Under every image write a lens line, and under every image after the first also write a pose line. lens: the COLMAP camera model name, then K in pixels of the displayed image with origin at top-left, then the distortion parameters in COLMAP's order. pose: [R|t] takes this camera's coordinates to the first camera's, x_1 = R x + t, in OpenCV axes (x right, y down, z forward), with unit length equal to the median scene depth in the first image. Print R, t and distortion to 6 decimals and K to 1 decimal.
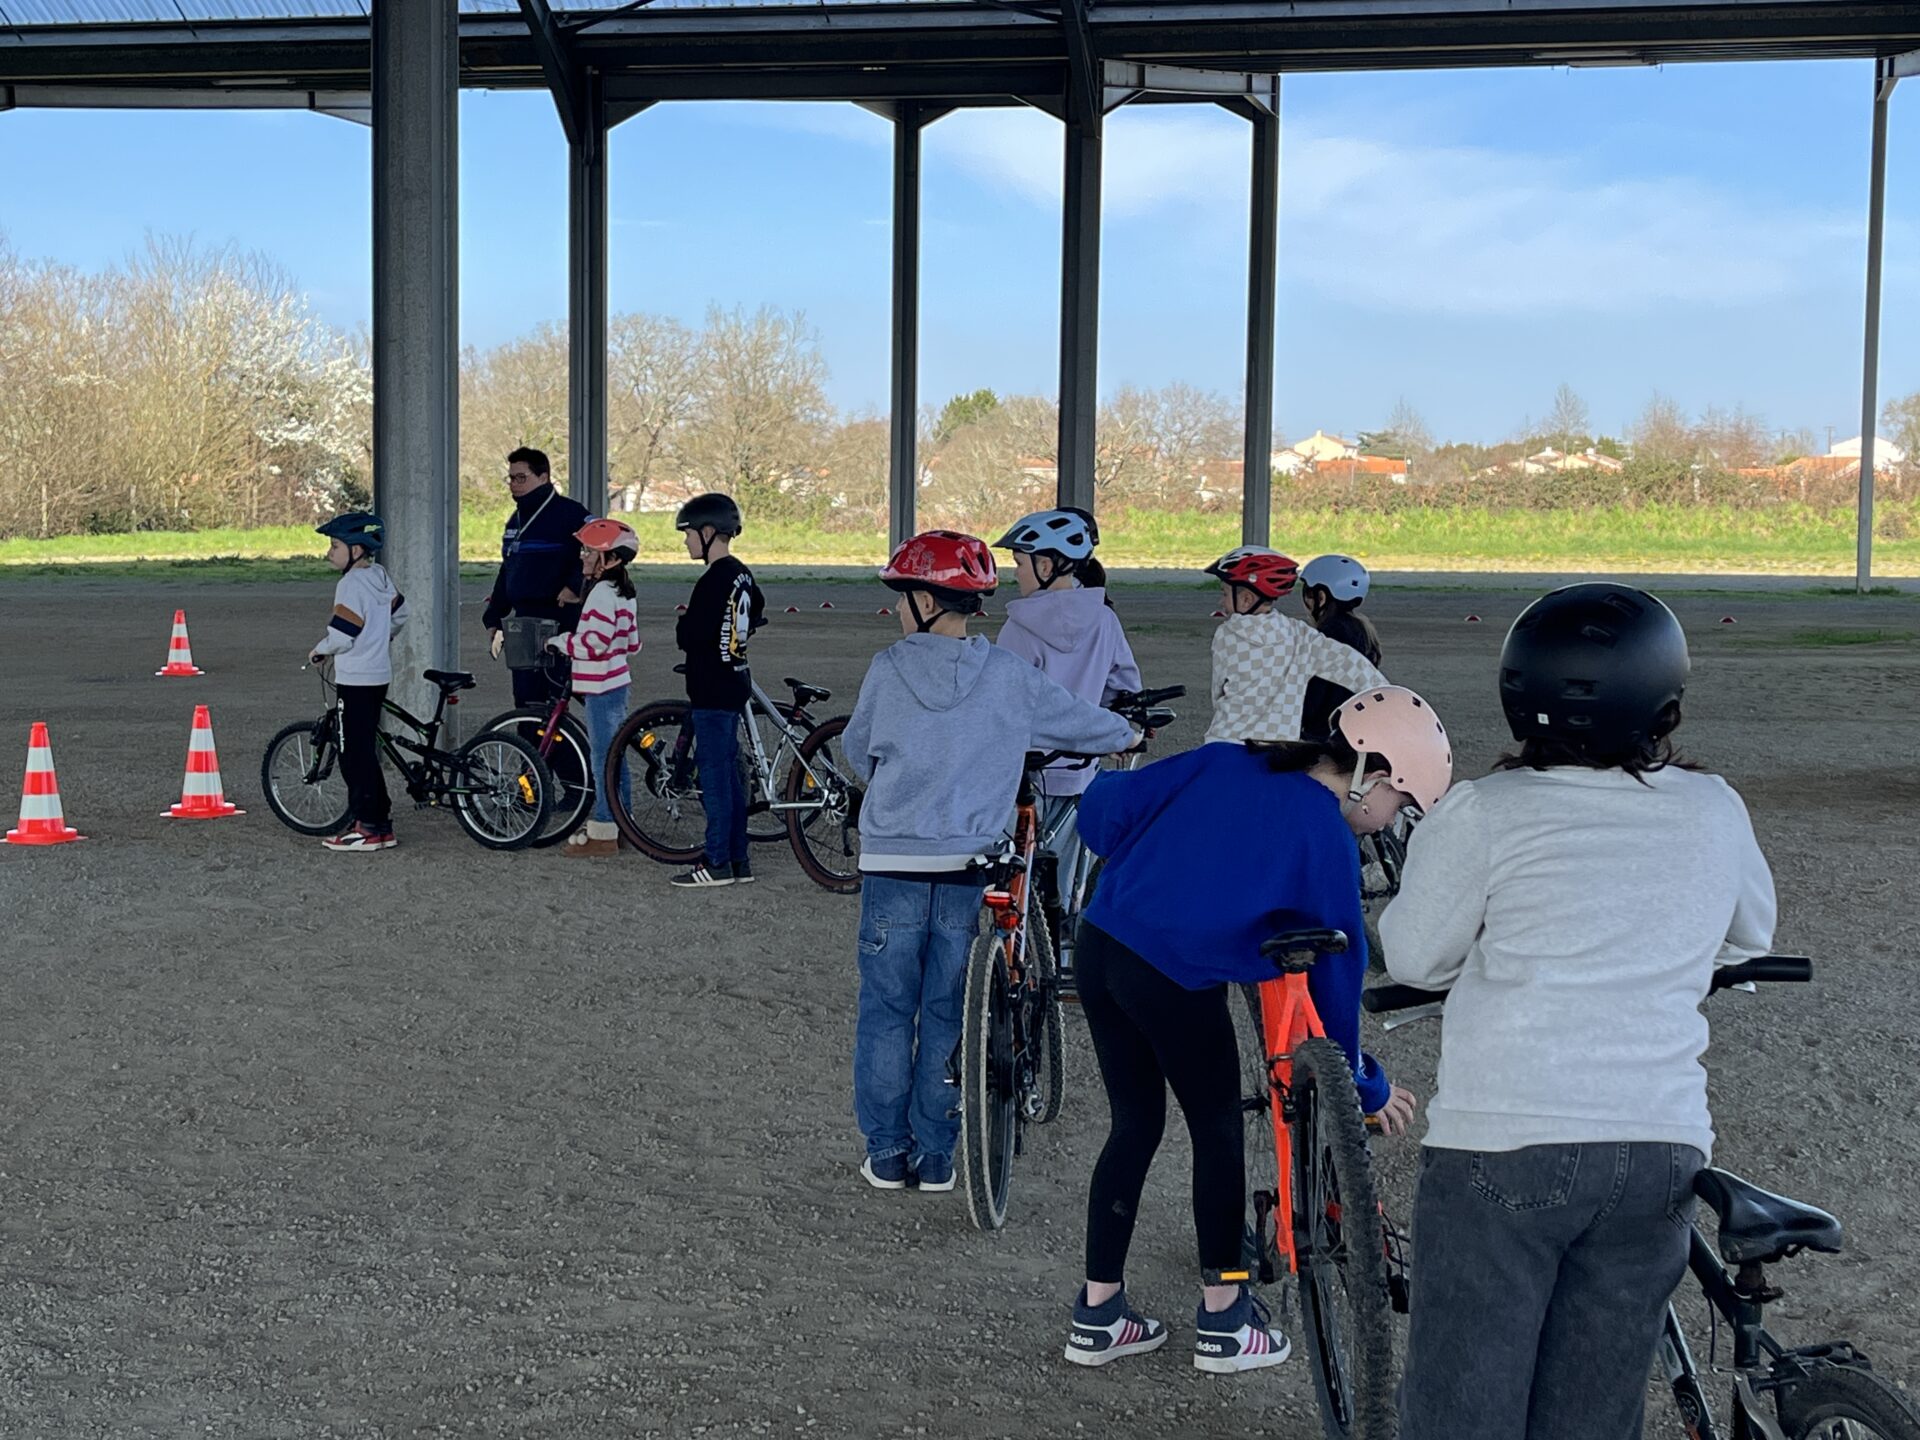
lens RADIAL K [[2767.1, 0, 960.0], [0, 2767.1, 720.0], [0, 0, 1]] dist [0.107532, -0.058374]
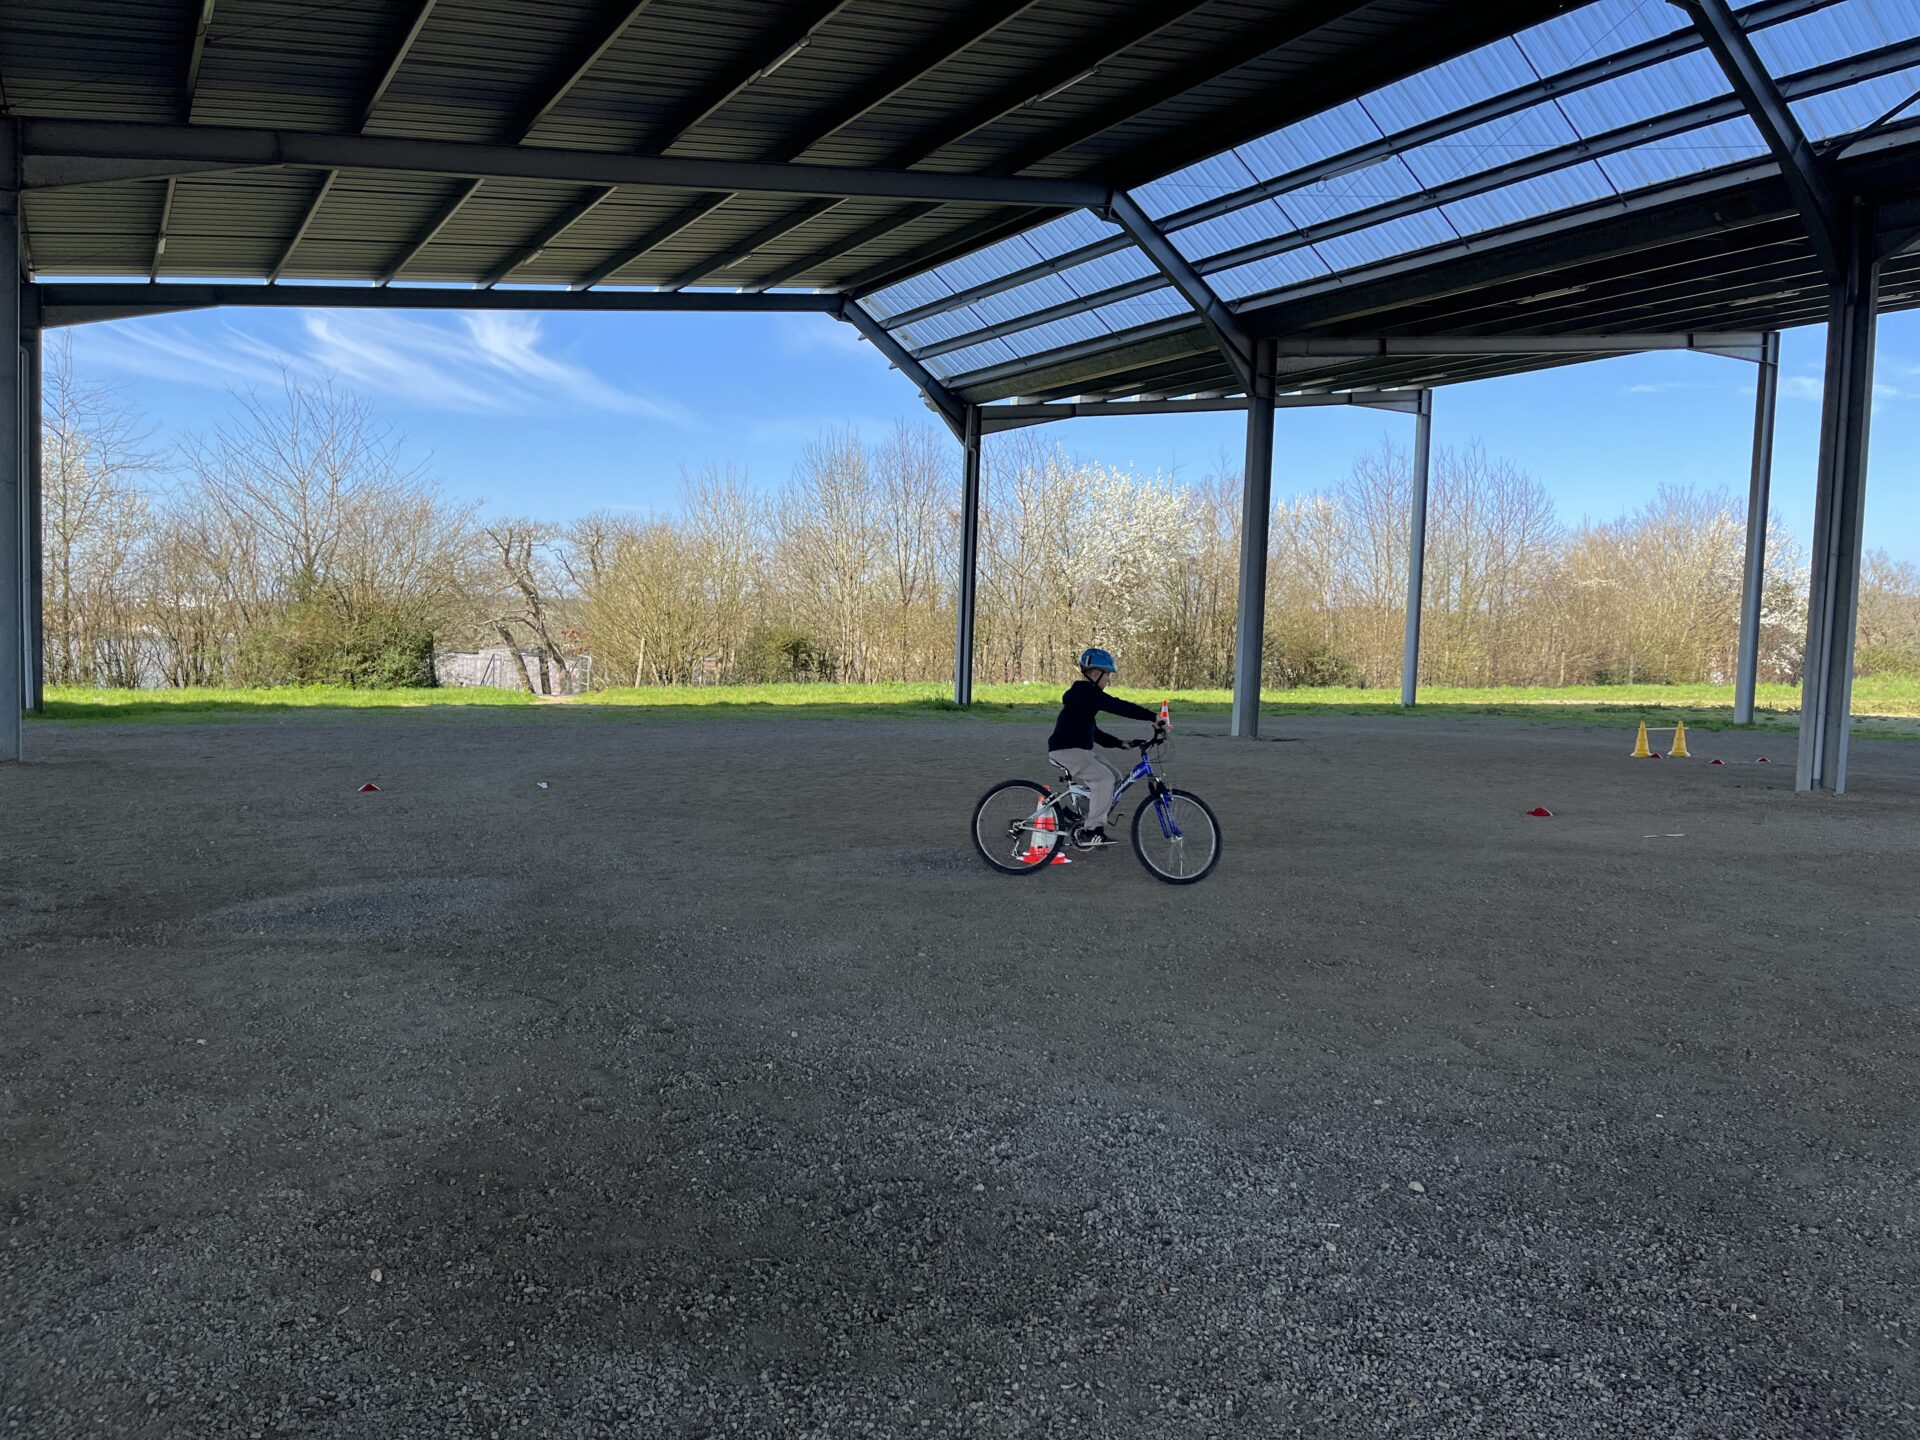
lens RADIAL K [[1449.0, 0, 960.0], [0, 1449.0, 720.0], [0, 0, 1]] dist [0.053270, -0.092888]
pose [[0.707309, 0.047760, -0.705290, 0.001630], [-0.074678, 0.997181, -0.007366, -0.016587], [0.702949, 0.057879, 0.708881, 0.205621]]
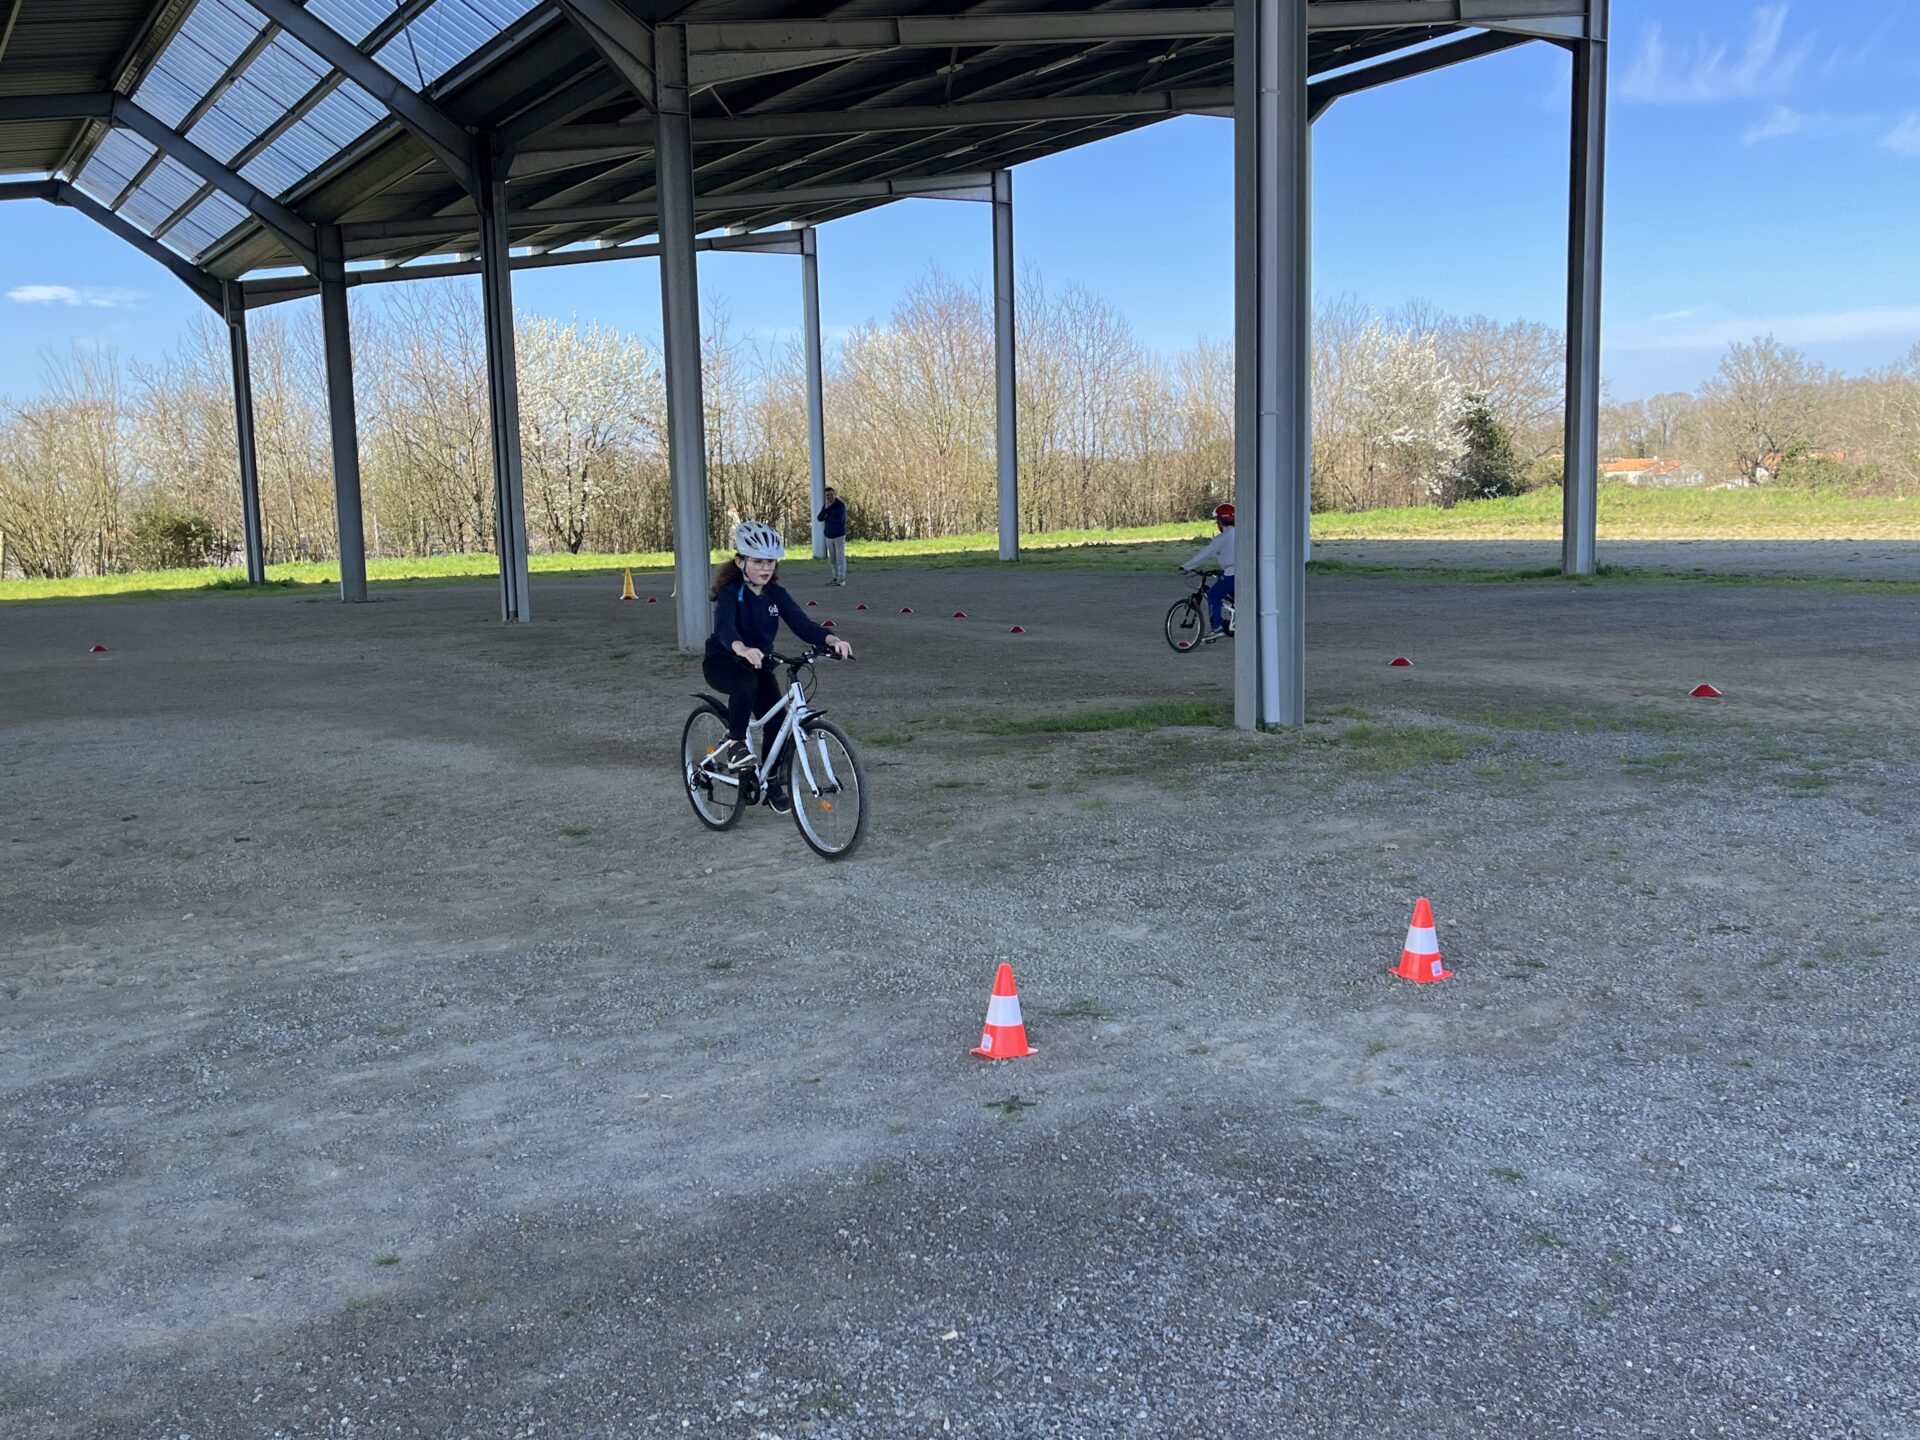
lens RADIAL K [[1781.2, 0, 960.0], [0, 1781.2, 720.0], [0, 0, 1]] dist [0.019344, 0.003558]
pose [[0.723079, 0.057050, -0.688406, 0.222979], [-0.018511, 0.997826, 0.063249, -0.021120], [0.690518, -0.032991, 0.722563, 0.270522]]
